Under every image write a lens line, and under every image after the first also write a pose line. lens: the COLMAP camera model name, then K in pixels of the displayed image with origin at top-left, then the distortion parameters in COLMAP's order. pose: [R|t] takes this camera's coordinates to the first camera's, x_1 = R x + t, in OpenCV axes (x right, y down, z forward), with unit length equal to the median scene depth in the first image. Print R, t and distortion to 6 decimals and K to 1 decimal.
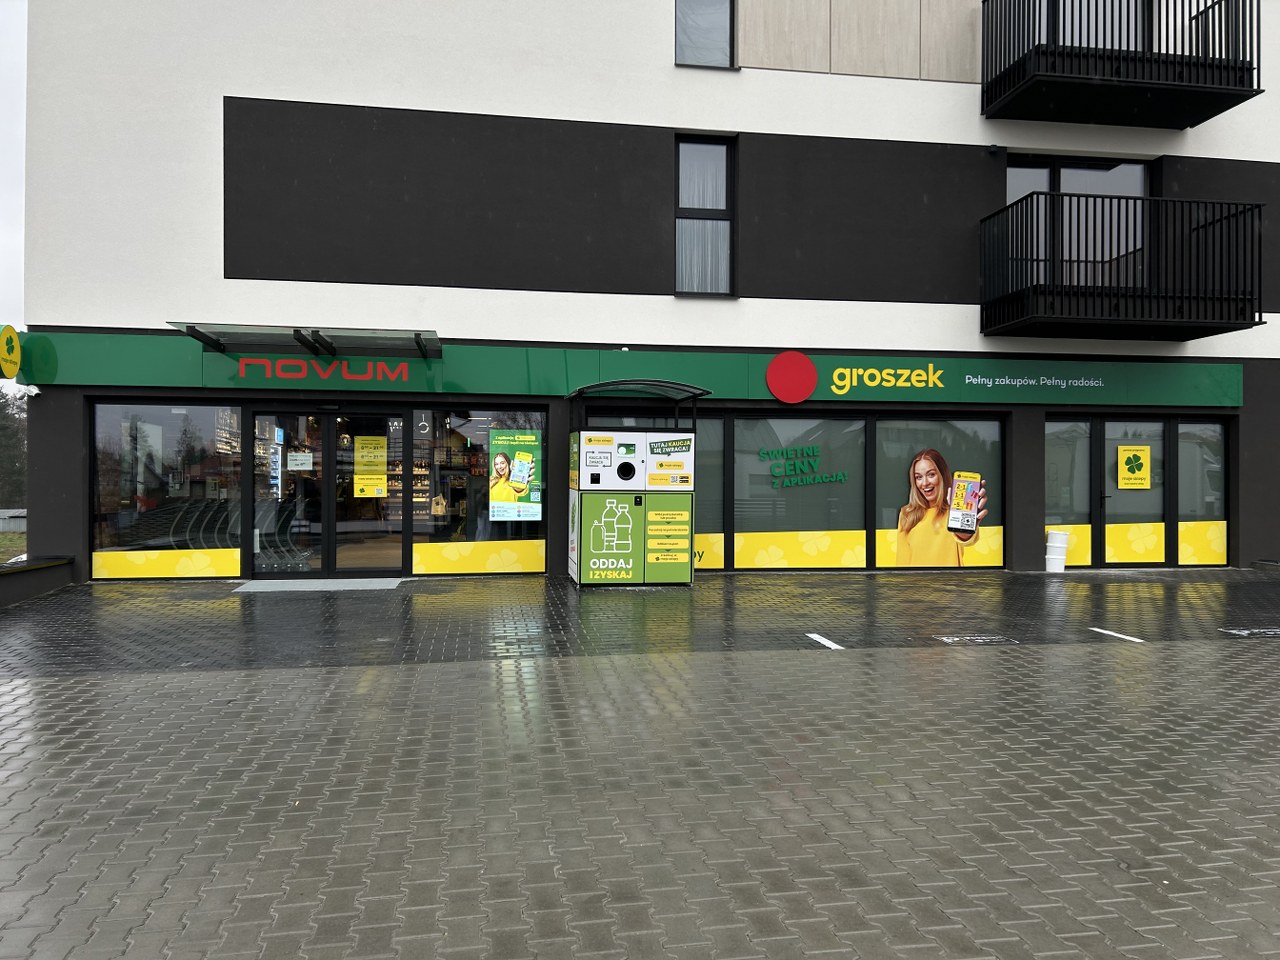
lens RADIAL K [[909.3, 0, 640.0], [0, 909.3, 480.0], [0, 0, 1]] dist [0.101063, -0.149448]
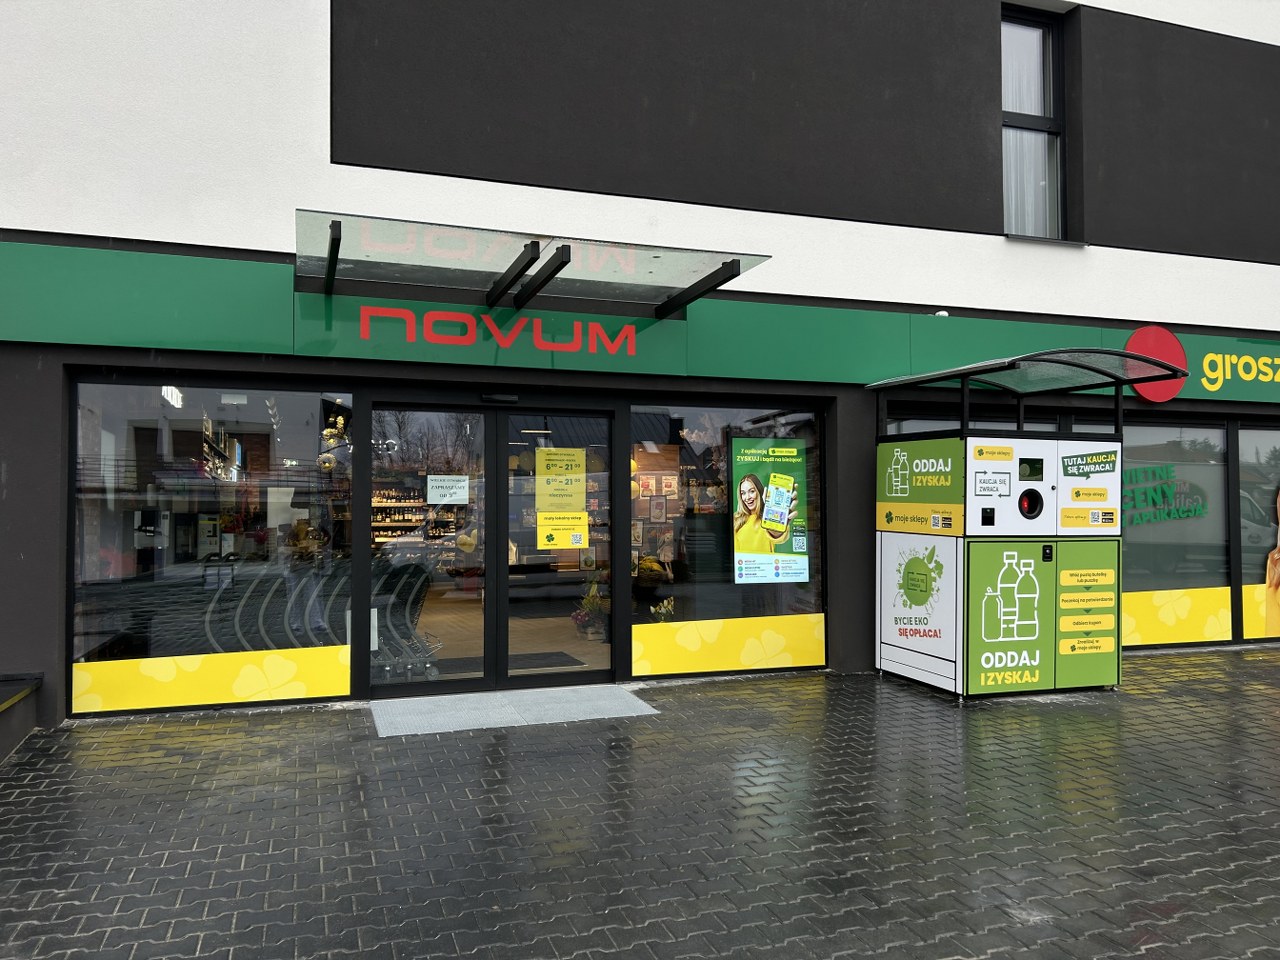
lens RADIAL K [[909.3, 0, 640.0], [0, 909.3, 480.0], [0, 0, 1]] dist [0.101063, -0.149448]
pose [[0.987438, -0.000813, 0.158006, -0.346380], [0.005889, 0.999481, -0.031660, -0.007397], [-0.157898, 0.032193, 0.986930, 0.413611]]
